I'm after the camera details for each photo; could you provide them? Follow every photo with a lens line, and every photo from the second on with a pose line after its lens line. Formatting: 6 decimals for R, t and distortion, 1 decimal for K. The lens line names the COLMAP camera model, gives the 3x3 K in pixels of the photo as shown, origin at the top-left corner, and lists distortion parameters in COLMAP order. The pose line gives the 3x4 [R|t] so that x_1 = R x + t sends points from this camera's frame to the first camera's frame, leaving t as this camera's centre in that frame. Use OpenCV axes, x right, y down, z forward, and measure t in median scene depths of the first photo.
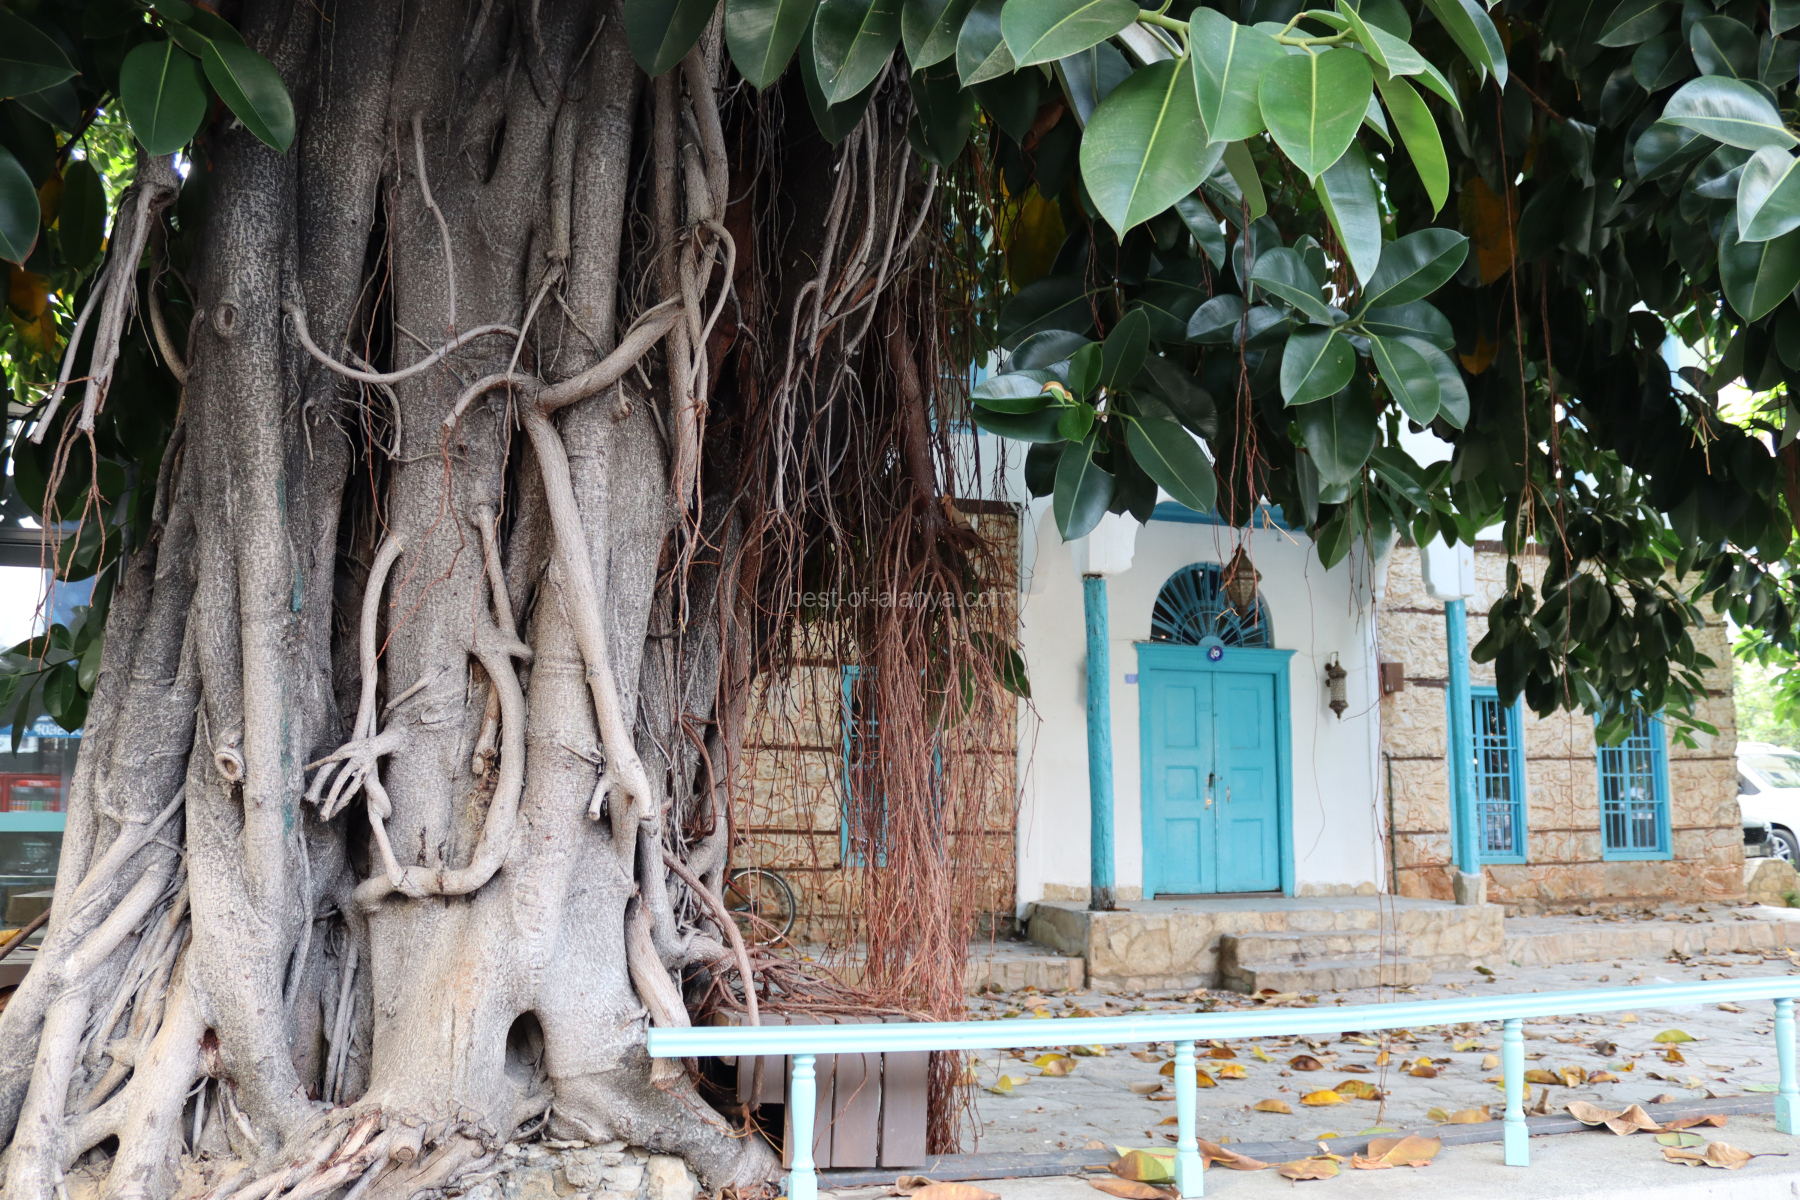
lens RADIAL K [[1519.8, 0, 900.3], [0, 1519.8, 604.0], [0, 0, 1]] dist [-0.143341, 0.063557]
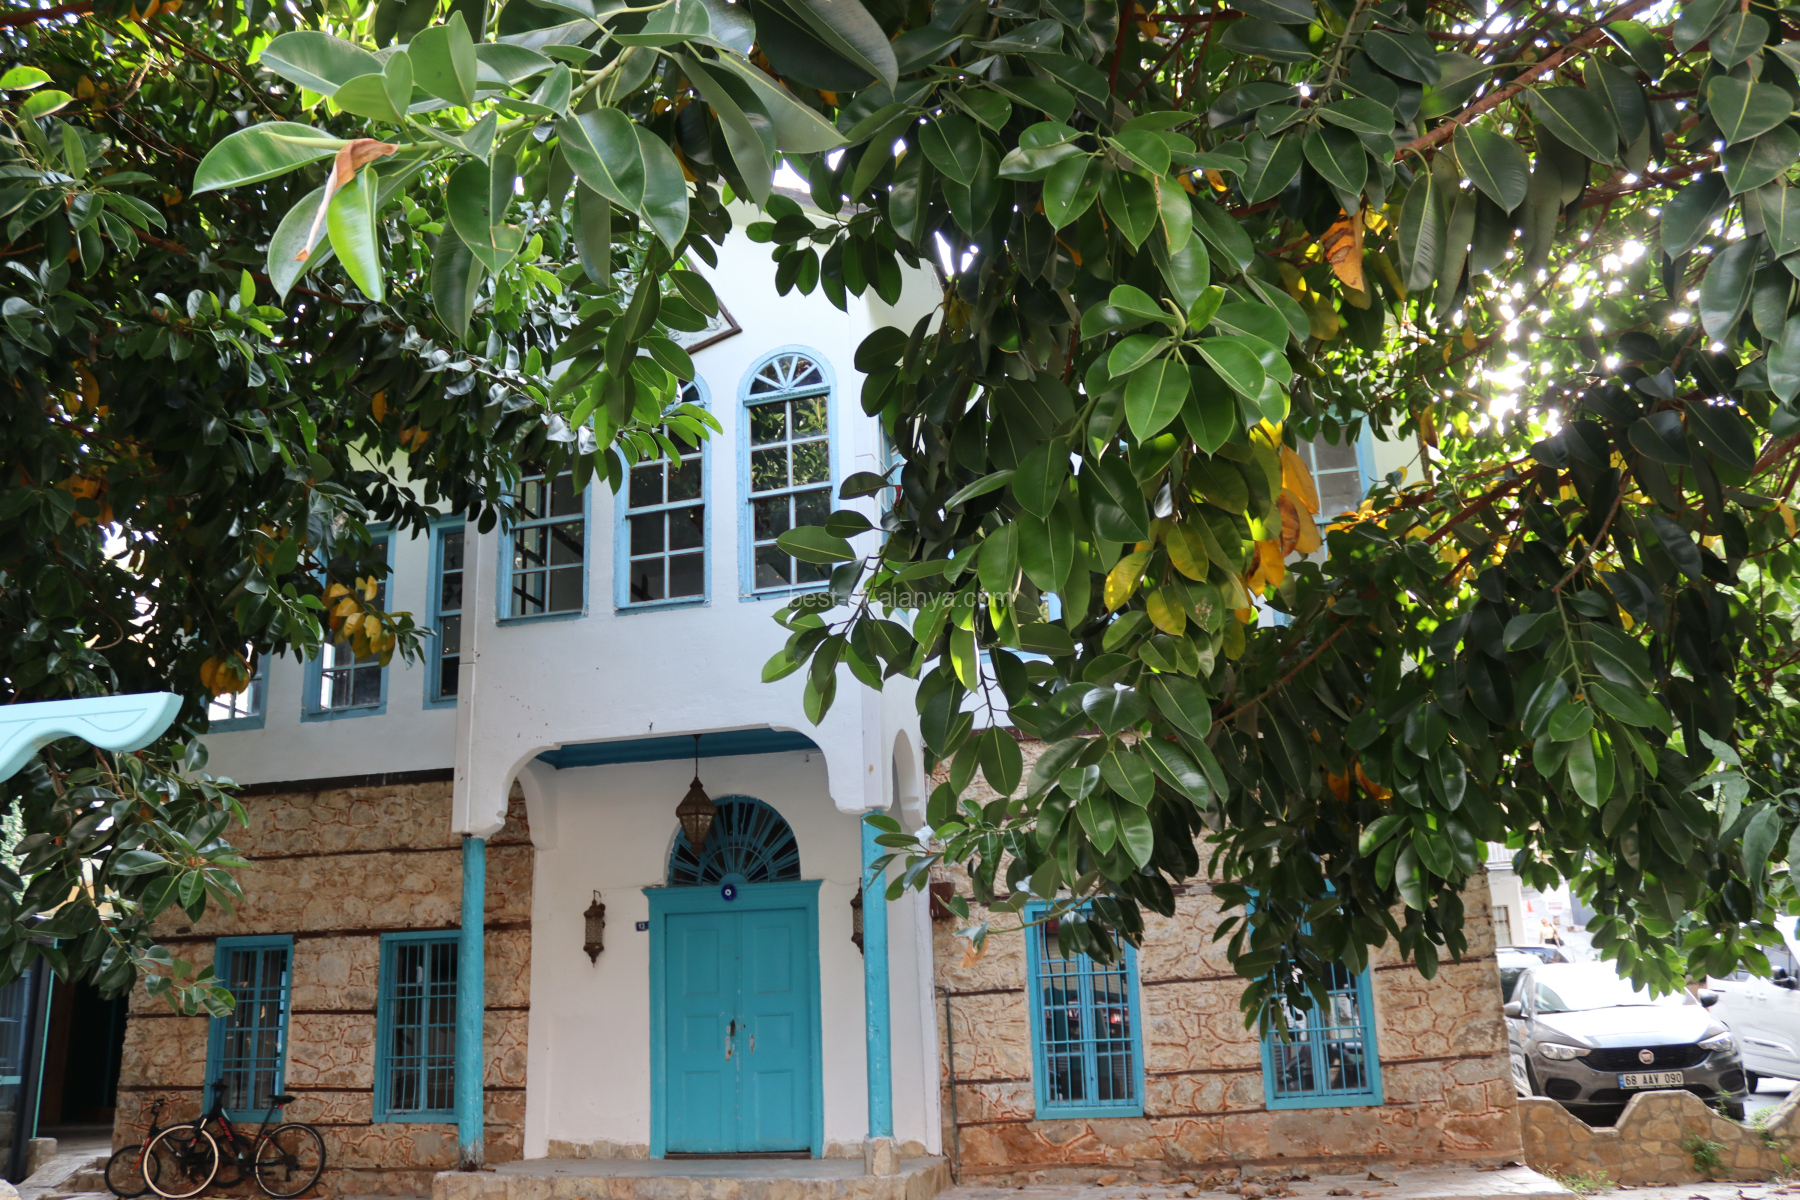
lens RADIAL K [[1519.8, 0, 898.8], [0, 1519.8, 592.2], [0, 0, 1]] dist [-0.143341, 0.063557]
pose [[0.865963, -0.183133, -0.465371, 0.744157], [0.105799, 0.976564, -0.187427, 0.036341], [0.488789, 0.113069, 0.865044, 0.209873]]
